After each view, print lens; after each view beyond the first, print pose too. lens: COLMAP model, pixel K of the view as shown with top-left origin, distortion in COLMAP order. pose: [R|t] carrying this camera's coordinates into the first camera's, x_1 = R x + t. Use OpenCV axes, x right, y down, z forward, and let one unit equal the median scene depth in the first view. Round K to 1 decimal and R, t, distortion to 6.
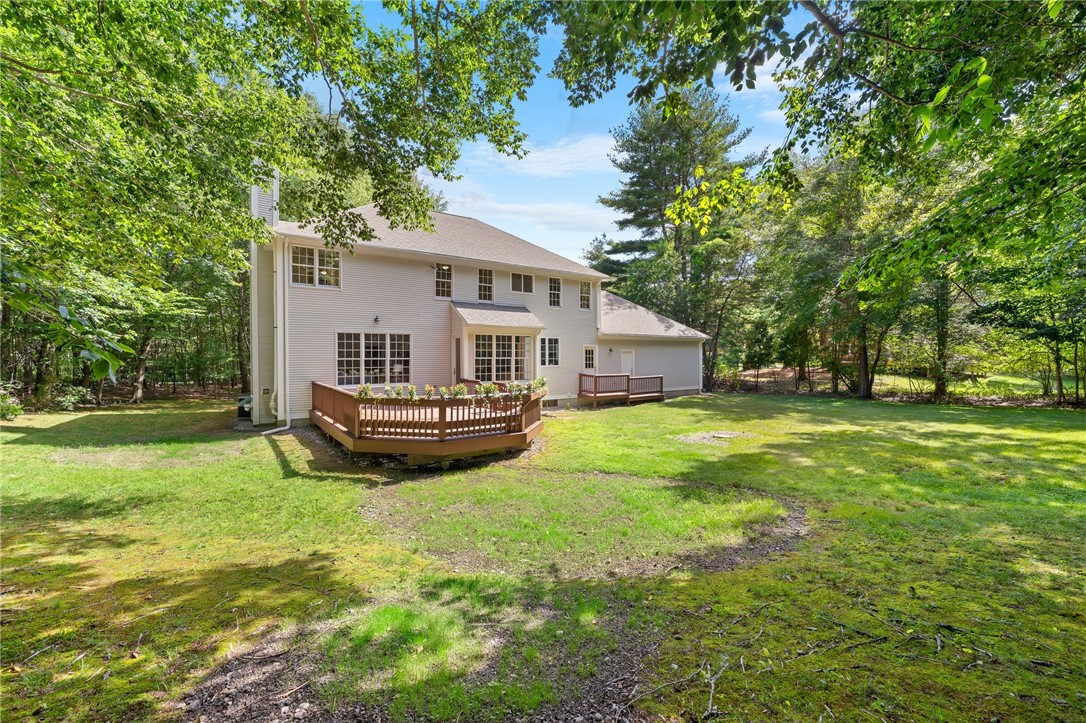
lens RADIAL K [[438.9, 0, 542.7], [0, 438.9, 359.8], [0, 0, 1]] dist [0.003937, 0.000135]
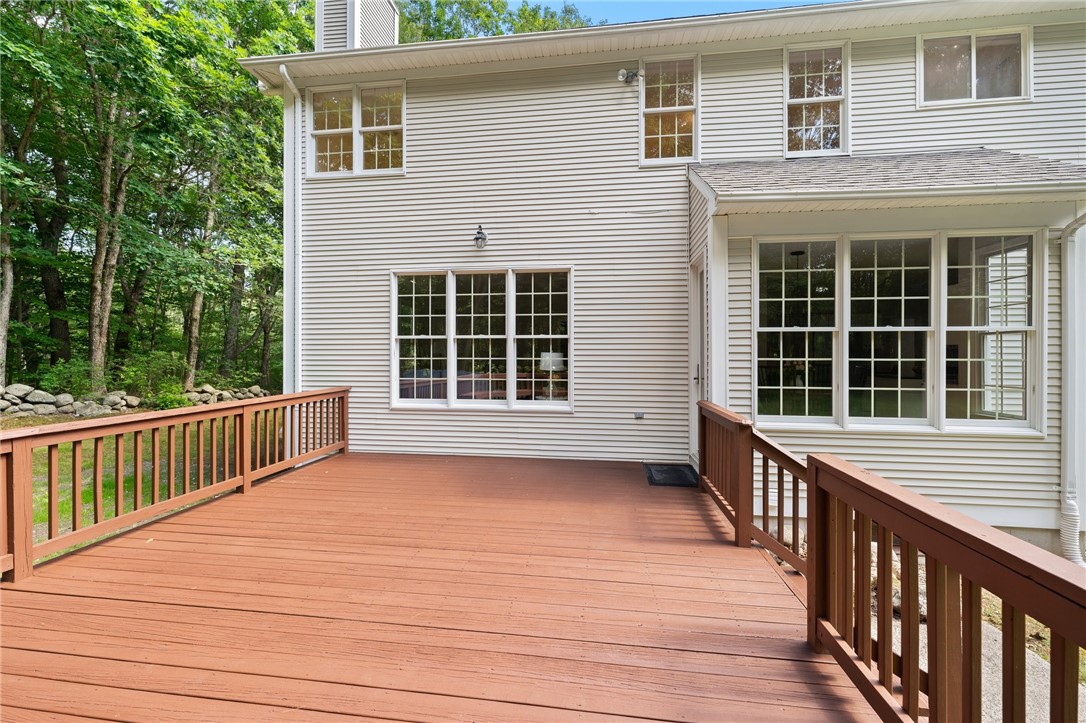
lens RADIAL K [[438.9, 0, 541.6], [0, 438.9, 357.3], [0, 0, 1]] dist [0.003937, 0.000135]
pose [[0.742901, 0.008513, -0.669348, -0.070405], [-0.007960, 0.999961, 0.003882, 0.013720], [0.669354, 0.002444, 0.742939, 0.704873]]
